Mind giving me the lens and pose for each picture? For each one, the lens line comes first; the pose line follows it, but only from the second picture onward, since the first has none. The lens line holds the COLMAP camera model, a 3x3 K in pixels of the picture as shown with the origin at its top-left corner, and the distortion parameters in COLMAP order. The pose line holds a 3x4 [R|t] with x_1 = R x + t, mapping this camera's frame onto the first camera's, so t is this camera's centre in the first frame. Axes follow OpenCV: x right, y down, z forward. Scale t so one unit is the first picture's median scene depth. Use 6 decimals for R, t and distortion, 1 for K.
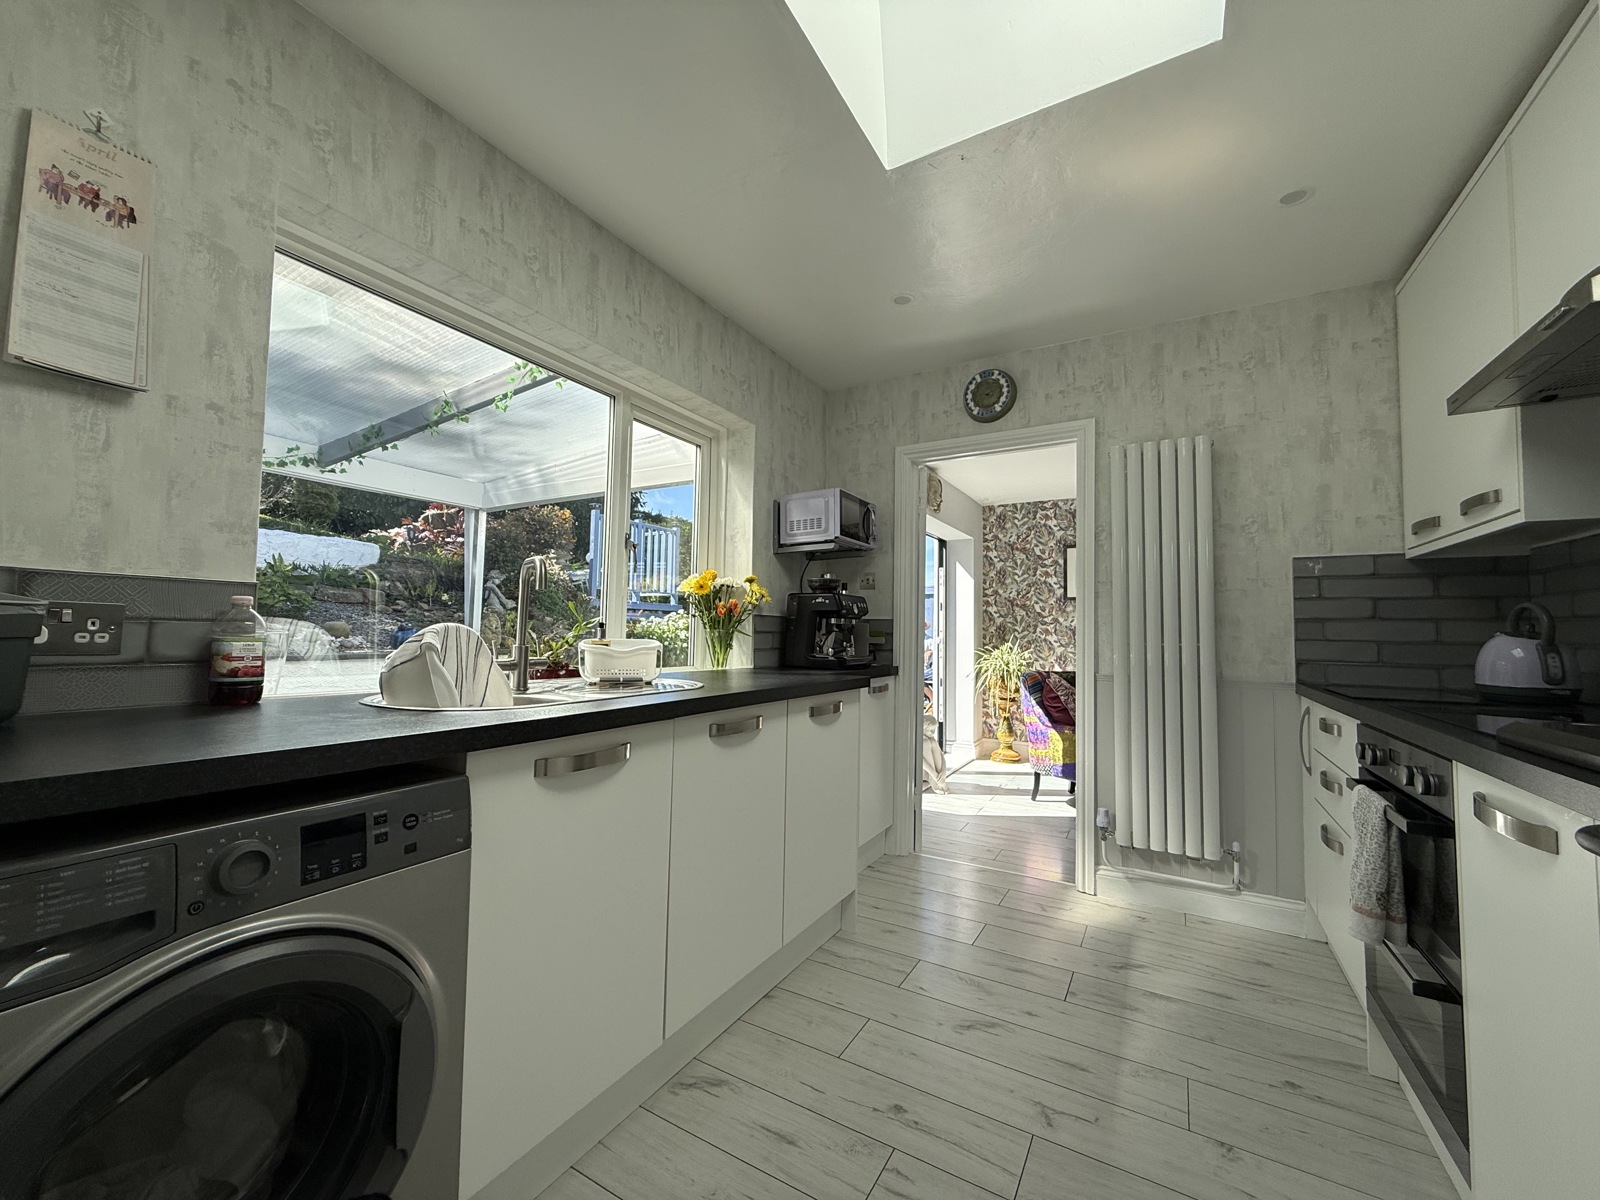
lens RADIAL K [[632.1, 0, 796.6], [0, 632.1, 600.8], [0, 0, 1]] dist [-0.000284, -0.000450]
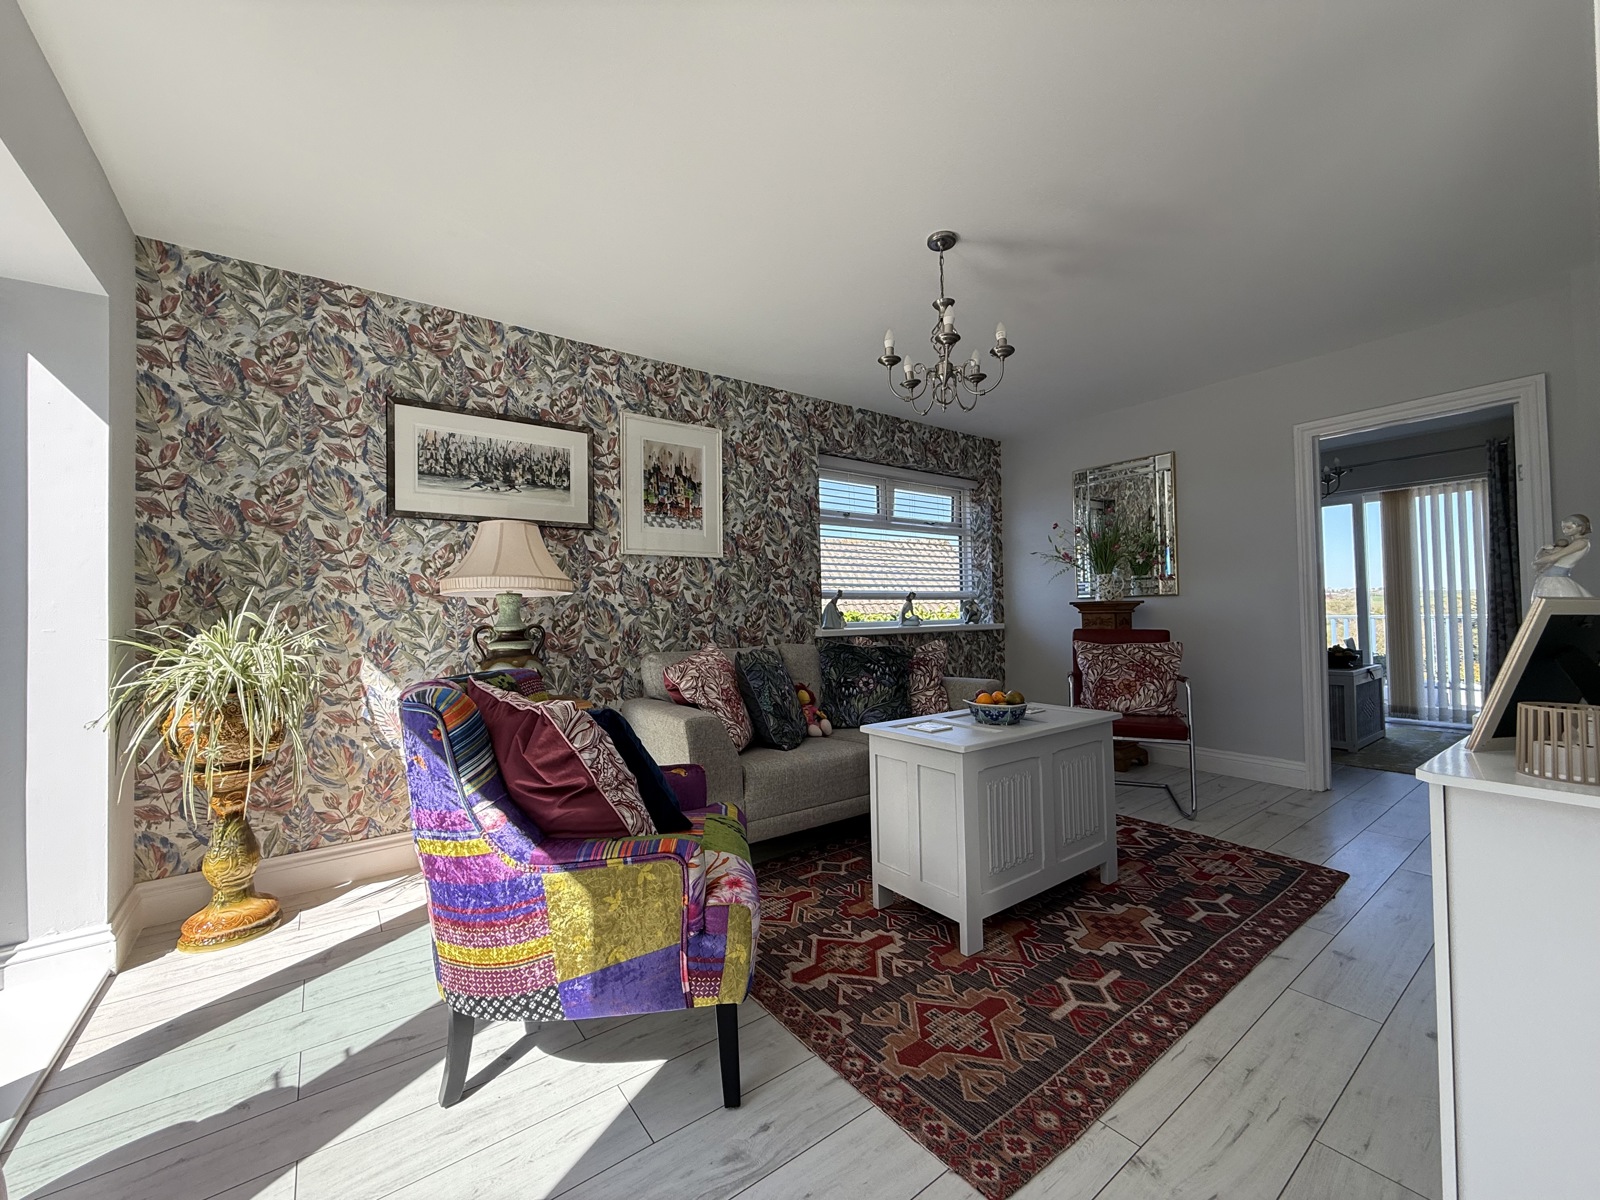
lens RADIAL K [[632.1, 0, 796.6], [0, 632.1, 600.8], [0, 0, 1]] dist [-0.000284, -0.000450]
pose [[0.393885, -0.007429, 0.919130, 0.119116], [-0.019988, 0.999662, 0.016645, 0.046174], [-0.918942, -0.024928, 0.393603, 0.542432]]
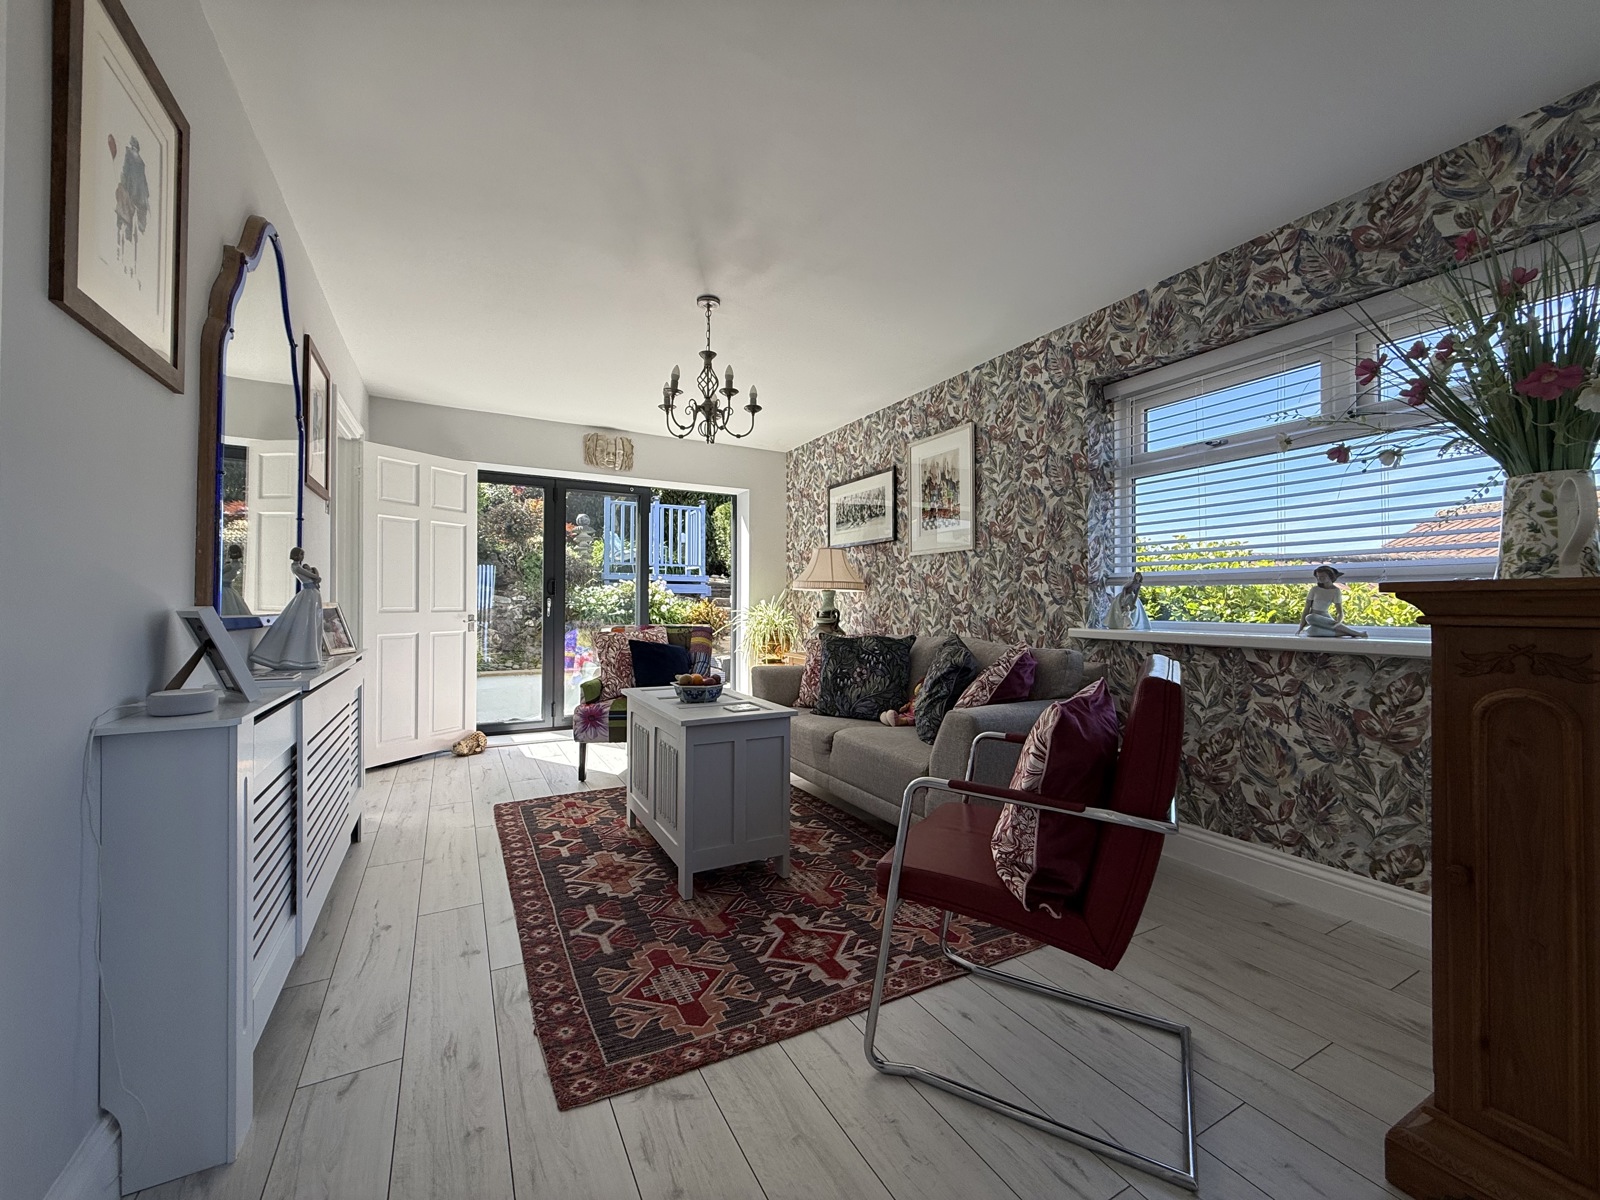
lens RADIAL K [[632.1, 0, 796.6], [0, 632.1, 600.8], [0, 0, 1]] dist [-0.000284, -0.000450]
pose [[0.854909, -0.018792, -0.518438, 0.825089], [0.037511, 0.998967, 0.025647, 0.044426], [0.517421, -0.041373, 0.854730, 0.230845]]
